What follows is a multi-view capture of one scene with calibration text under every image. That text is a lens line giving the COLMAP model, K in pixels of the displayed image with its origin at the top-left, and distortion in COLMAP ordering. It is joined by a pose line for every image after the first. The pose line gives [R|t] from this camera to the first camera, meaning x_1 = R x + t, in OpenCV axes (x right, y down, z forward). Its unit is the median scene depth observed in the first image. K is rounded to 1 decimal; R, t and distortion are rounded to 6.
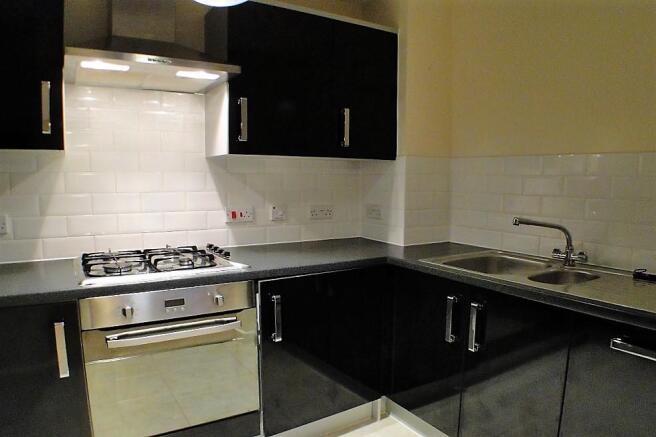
lens RADIAL K [[438.0, 0, 328.0], [0, 438.0, 218.5], [0, 0, 1]] dist [-0.103987, 0.000189]
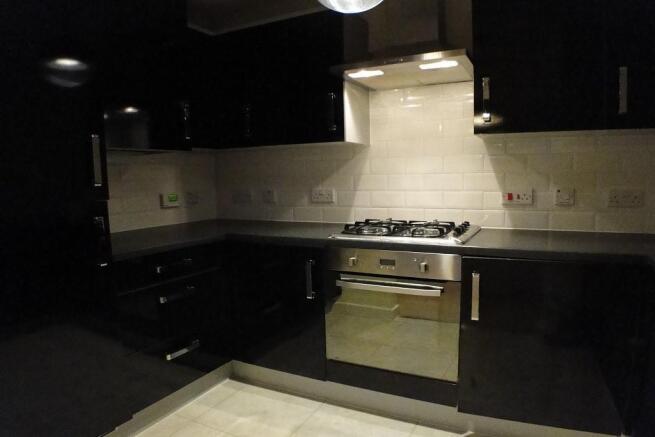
lens RADIAL K [[457.8, 0, 327.5], [0, 457.8, 218.5], [0, 0, 1]] dist [-0.103939, 0.001196]
pose [[0.494289, 0.068214, -0.866617, 0.474079], [-0.051137, 0.997472, 0.049347, 0.012290], [0.867792, 0.019924, 0.496528, 0.146222]]
